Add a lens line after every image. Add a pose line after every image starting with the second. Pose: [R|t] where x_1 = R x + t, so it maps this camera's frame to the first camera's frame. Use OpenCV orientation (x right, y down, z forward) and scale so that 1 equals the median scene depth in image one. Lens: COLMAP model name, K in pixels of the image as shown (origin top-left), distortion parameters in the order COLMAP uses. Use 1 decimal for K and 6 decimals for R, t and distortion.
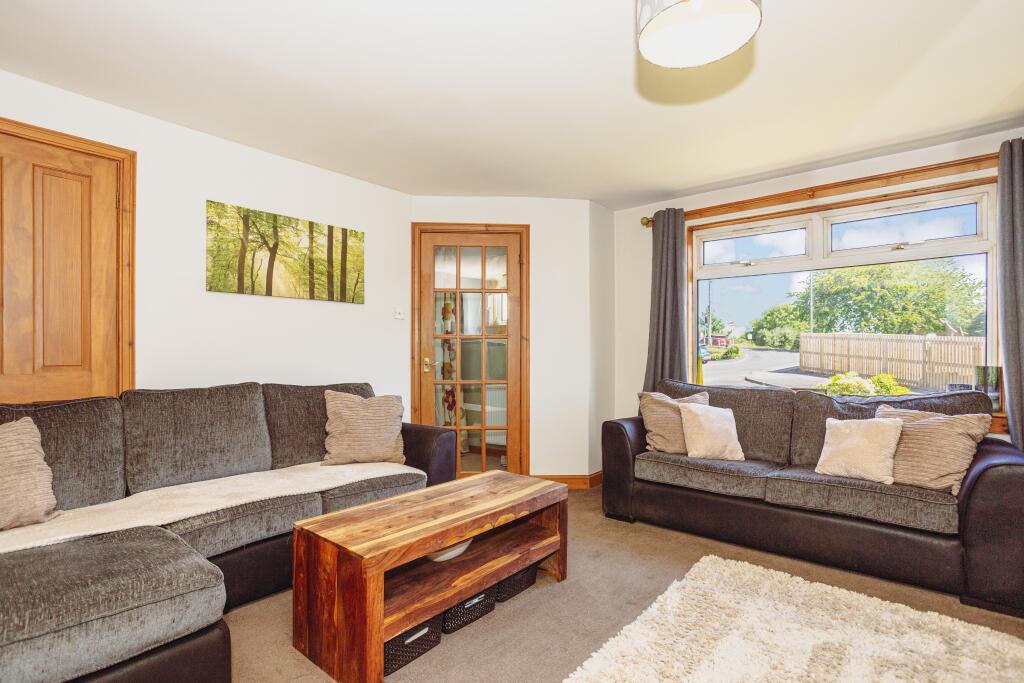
lens RADIAL K [[509.5, 0, 494.0], [0, 509.5, 357.2], [0, 0, 1]] dist [-0.024392, 0.000345]
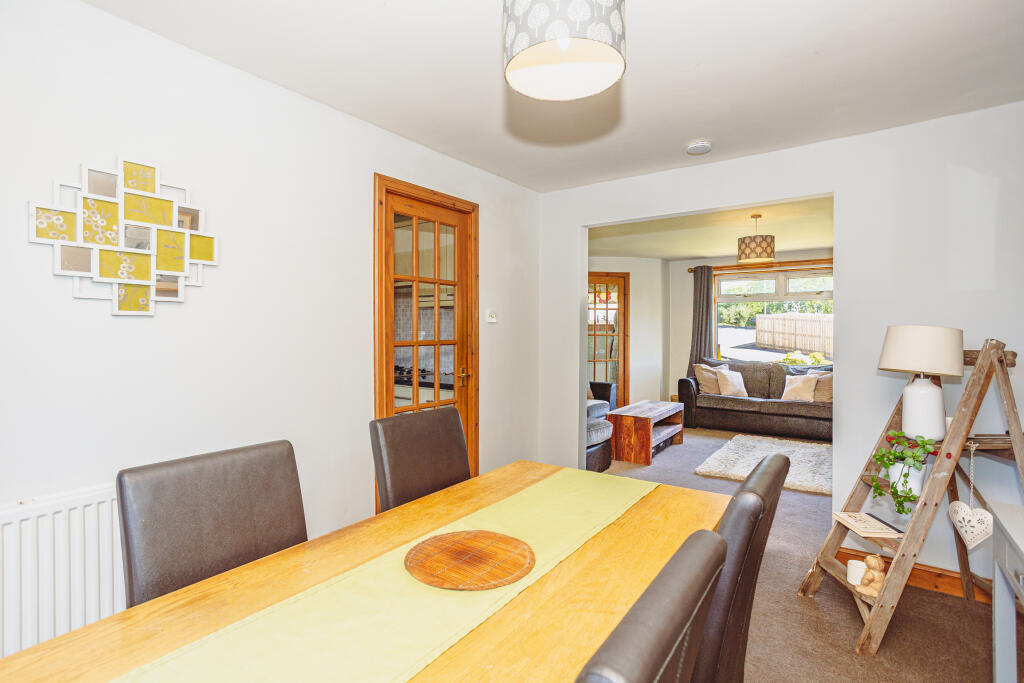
lens RADIAL K [[509.5, 0, 512.1], [0, 509.5, 336.5], [0, 0, 1]] dist [-0.024392, 0.000345]
pose [[0.994682, -0.002984, 0.102953, -0.611143], [0.002212, 0.999969, 0.007620, -0.053911], [-0.102972, -0.007352, 0.994657, -0.865267]]
